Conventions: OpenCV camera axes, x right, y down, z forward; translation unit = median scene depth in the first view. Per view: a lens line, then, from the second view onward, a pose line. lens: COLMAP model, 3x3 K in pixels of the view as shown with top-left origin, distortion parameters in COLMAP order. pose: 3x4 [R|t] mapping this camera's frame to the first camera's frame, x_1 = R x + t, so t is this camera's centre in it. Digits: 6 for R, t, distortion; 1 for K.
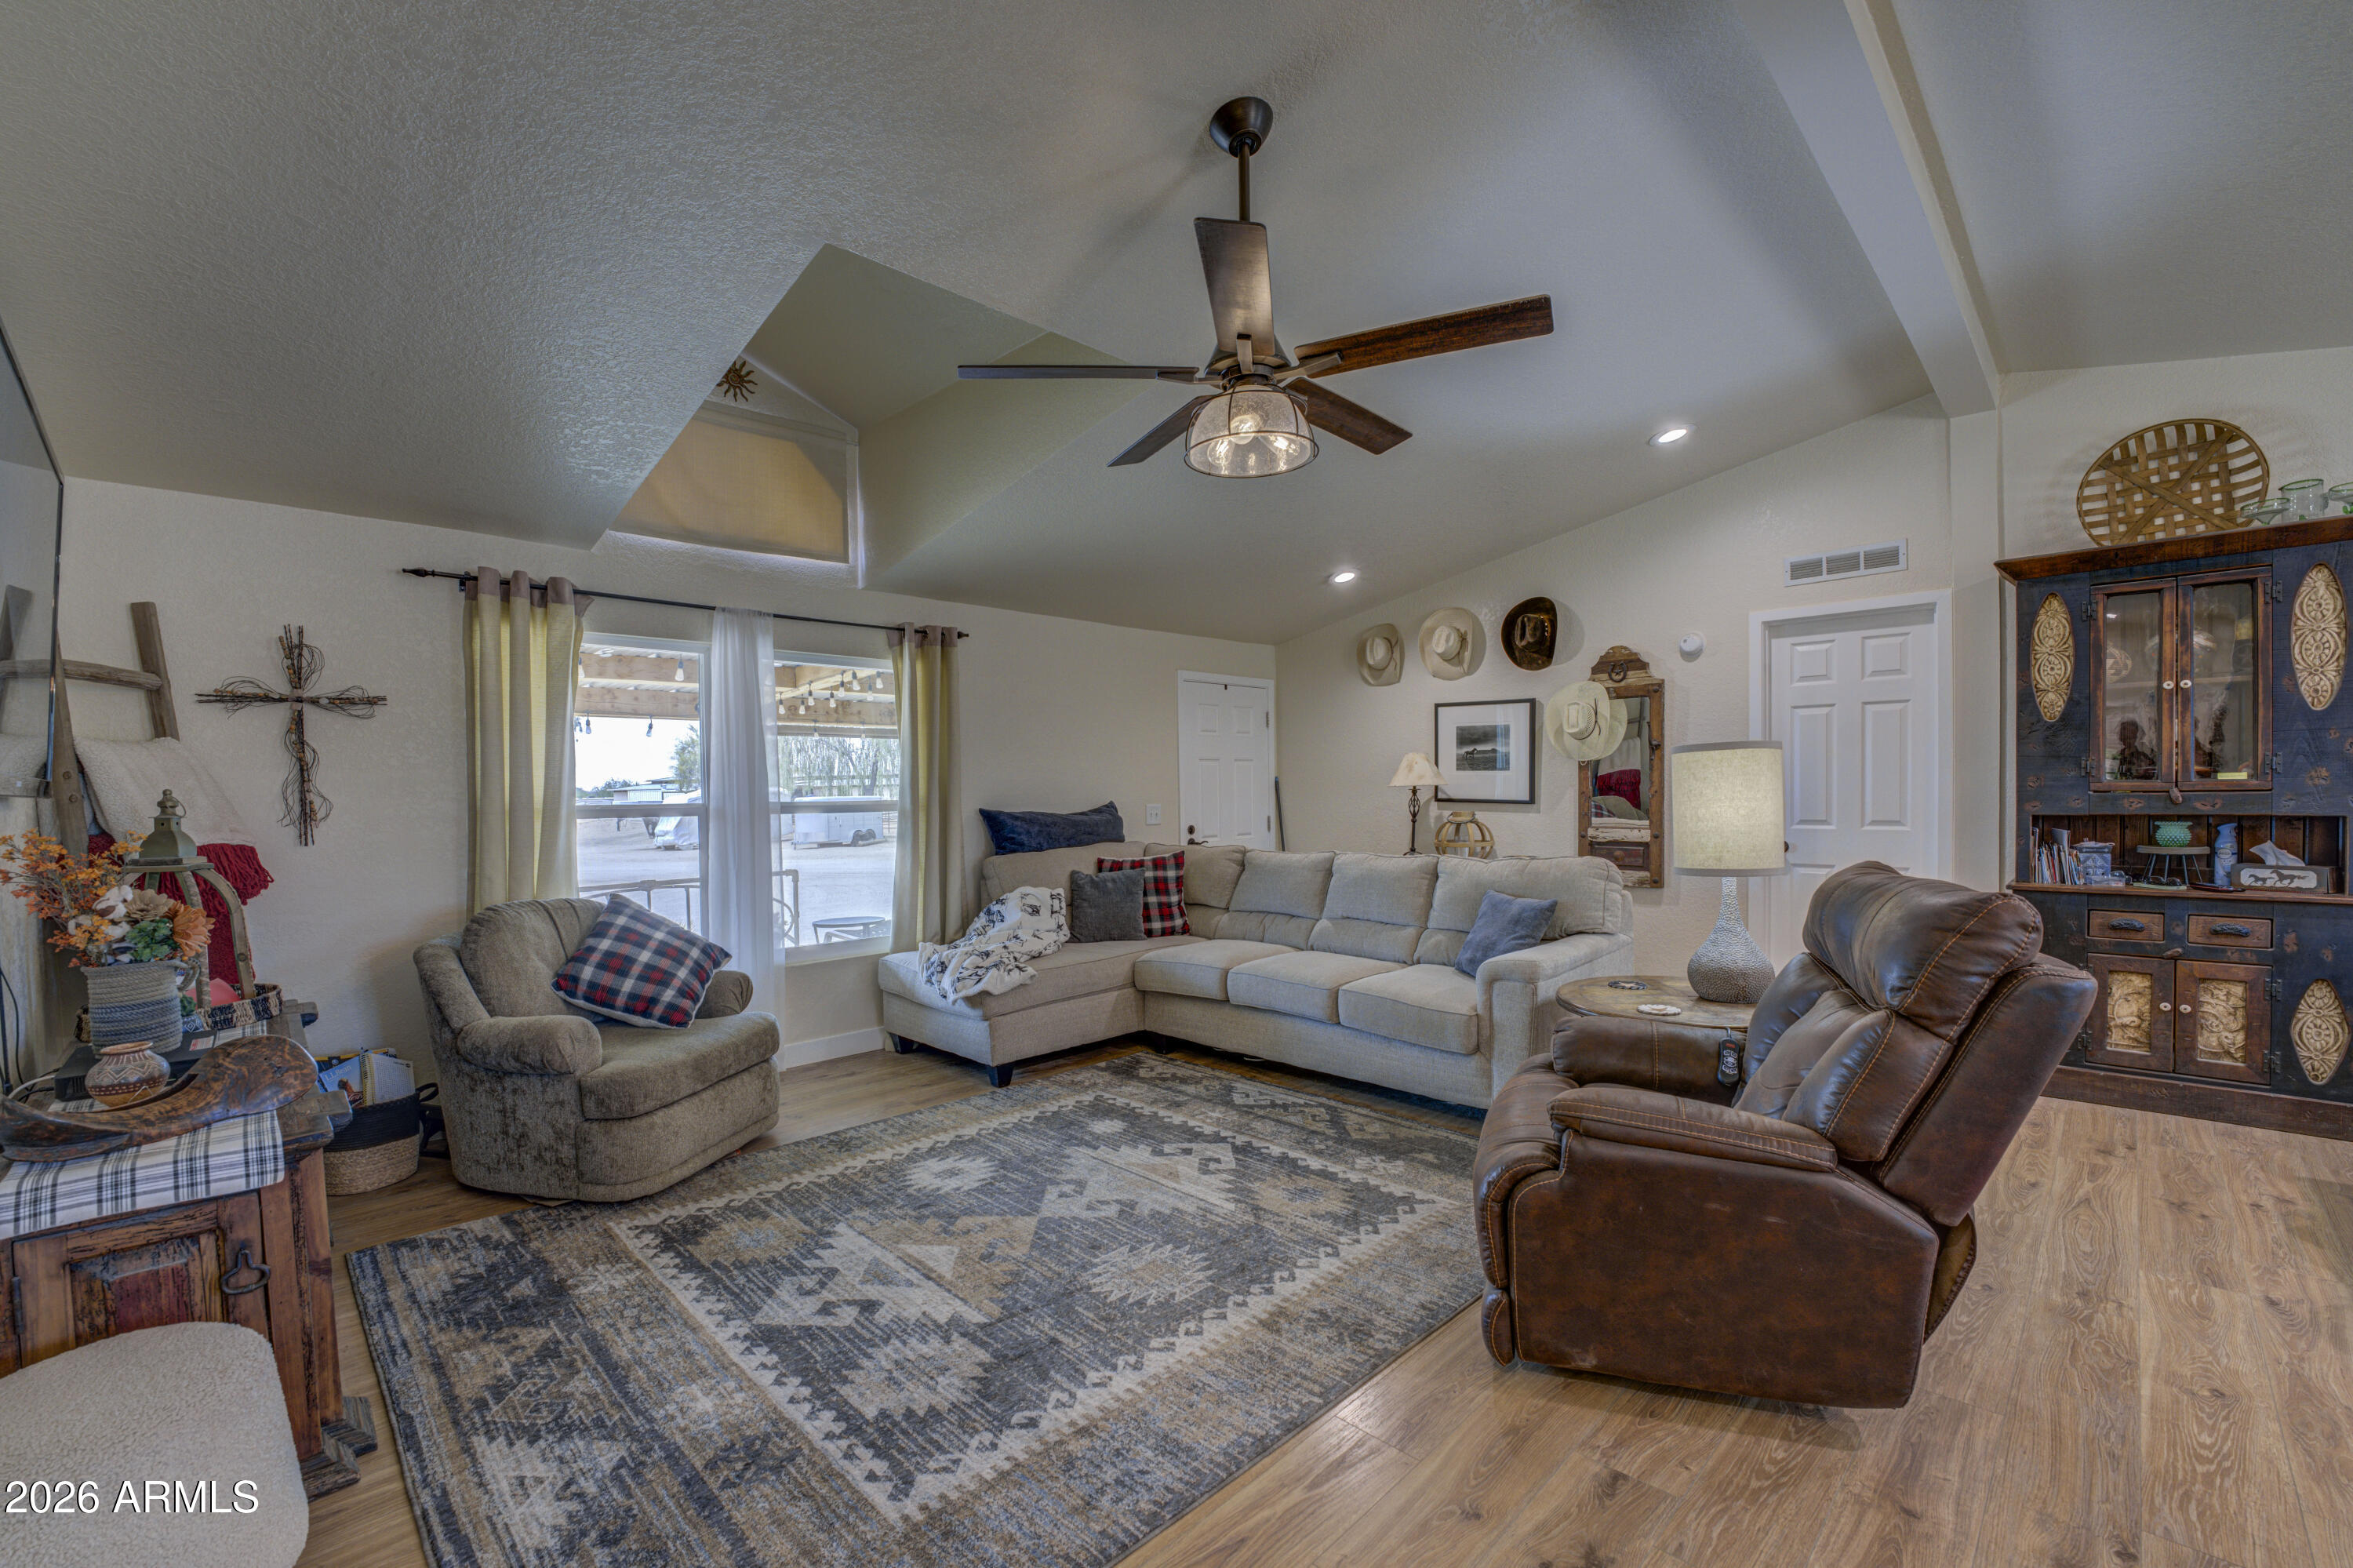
lens RADIAL K [[976.1, 0, 1168.2], [0, 976.1, 822.2], [0, 0, 1]] dist [-0.028712, 0.003724]
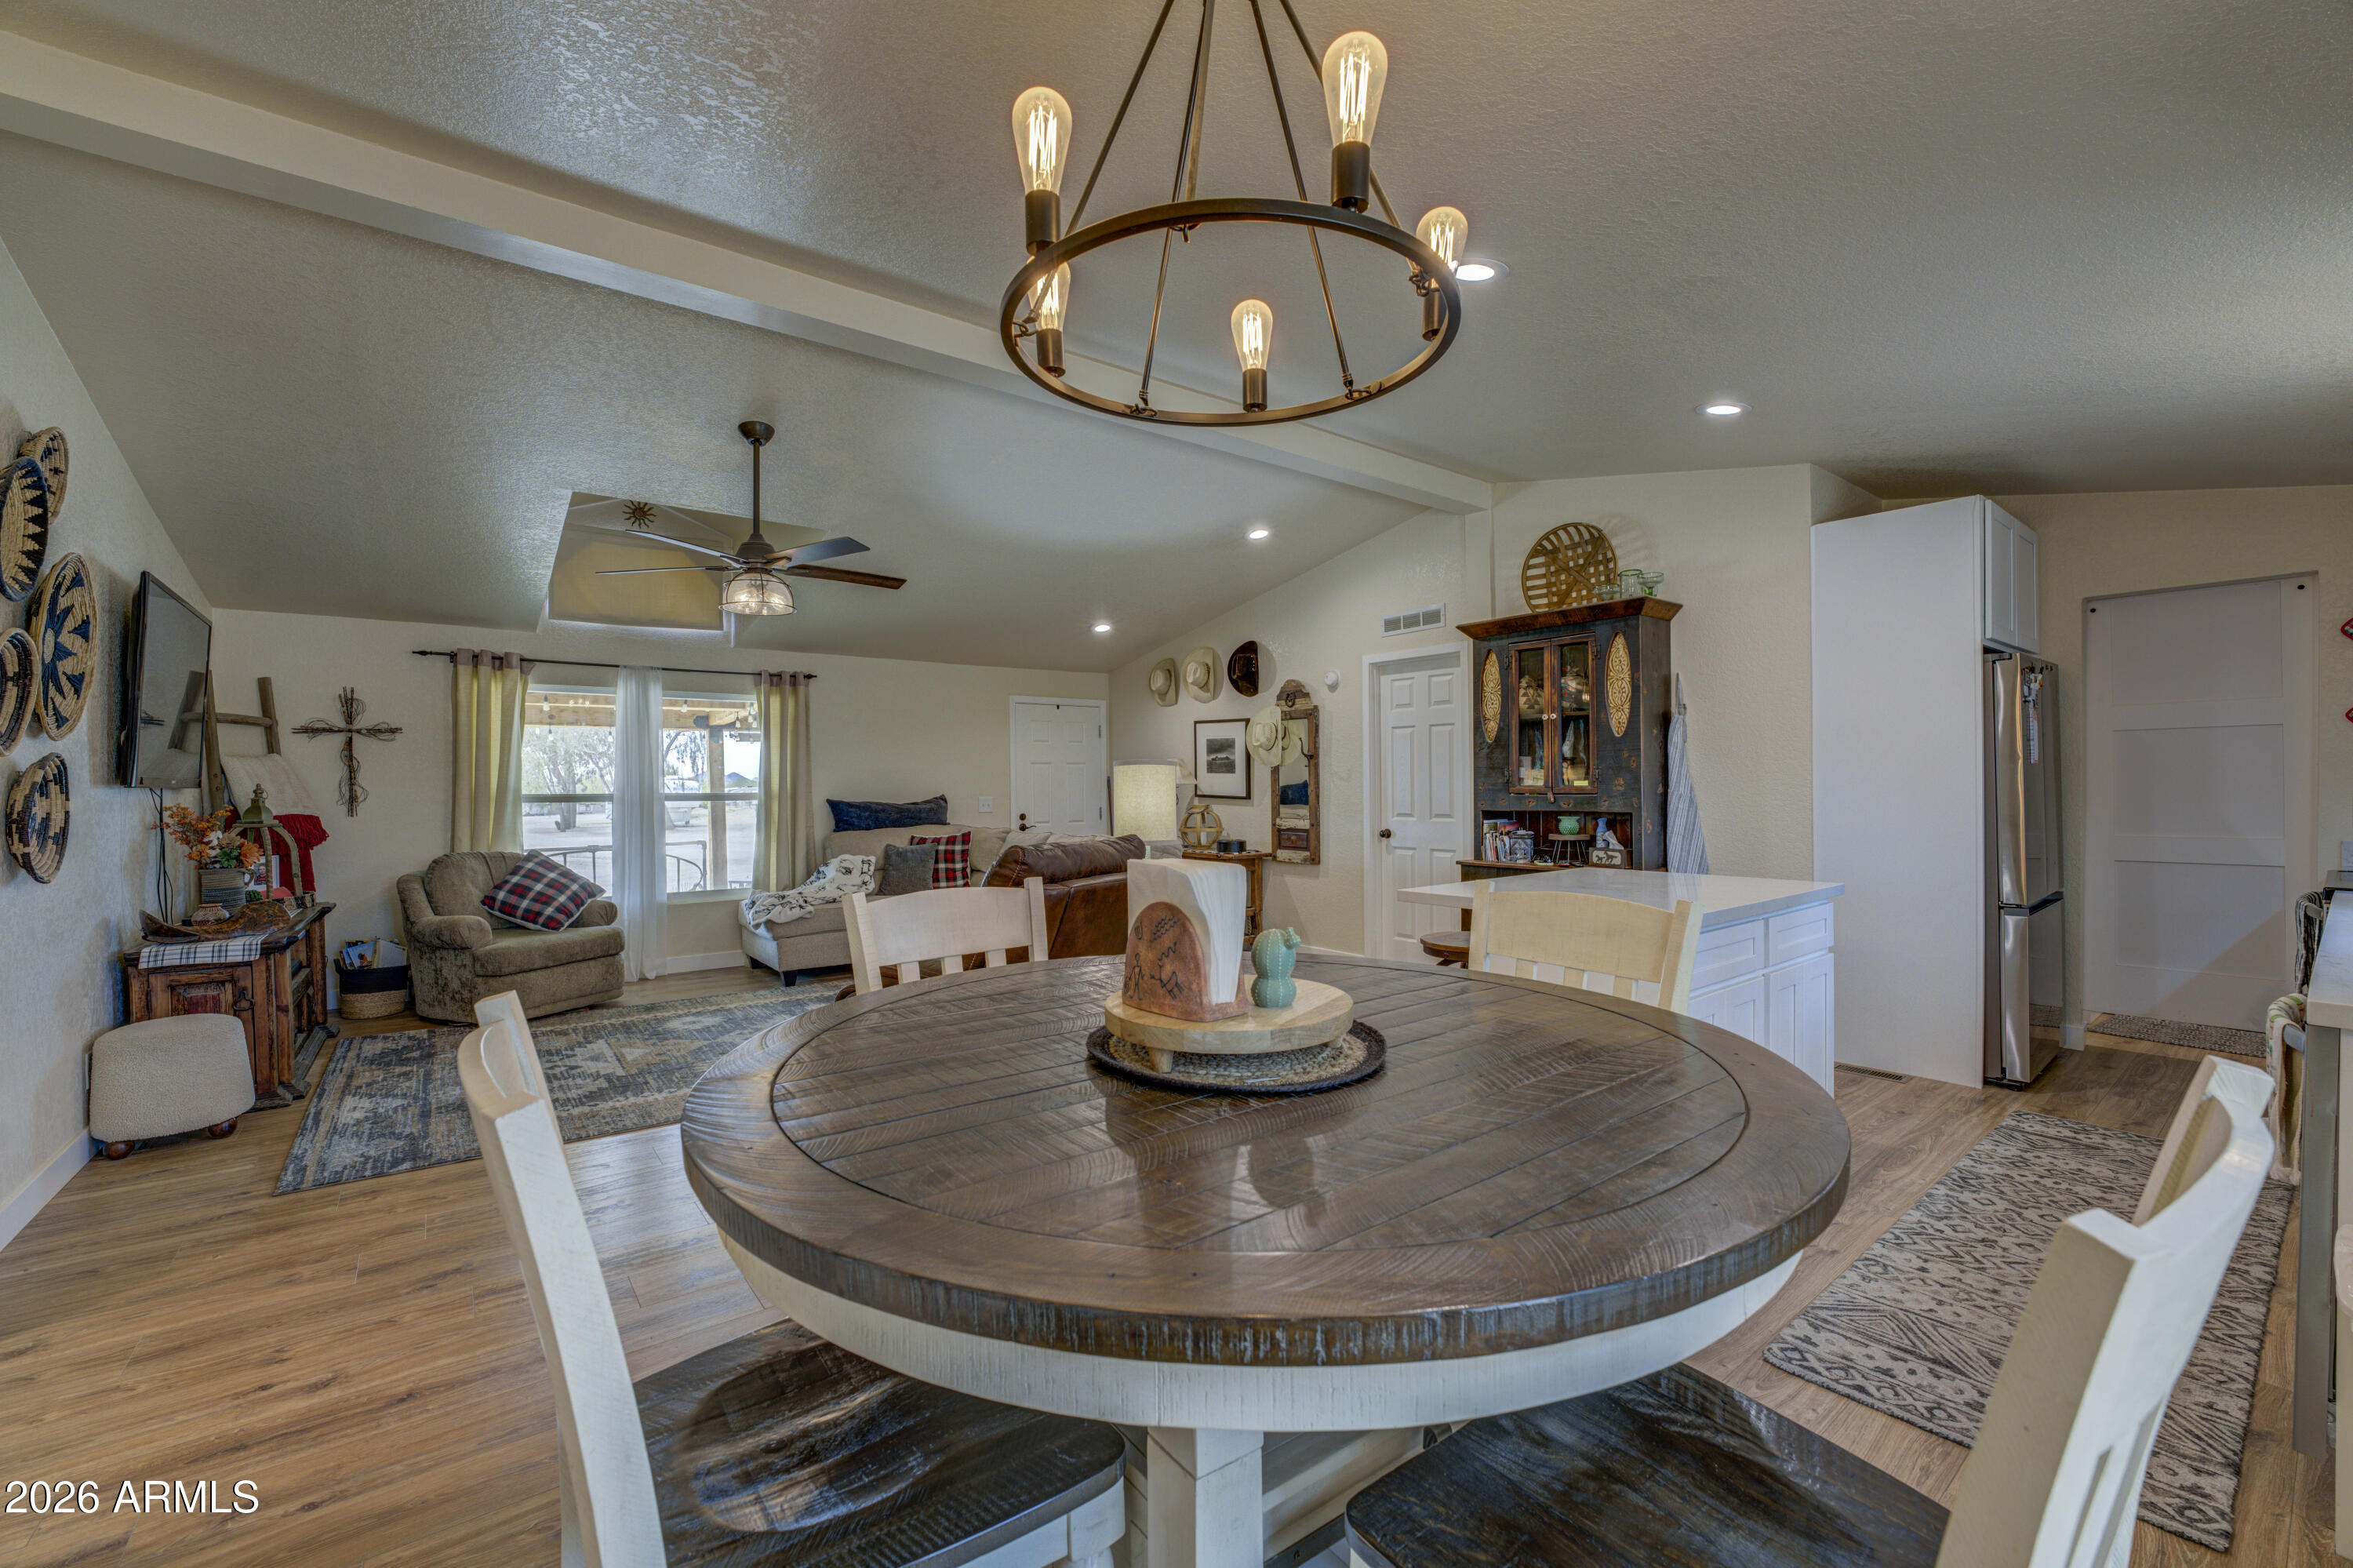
lens RADIAL K [[976.1, 0, 1204.7], [0, 976.1, 790.7], [0, 0, 1]] dist [-0.028712, 0.003724]
pose [[0.992965, 0.008386, -0.118107, 0.751399], [-0.011297, 0.999648, -0.024000, 0.002323], [0.117864, 0.025165, 0.992711, -0.474993]]
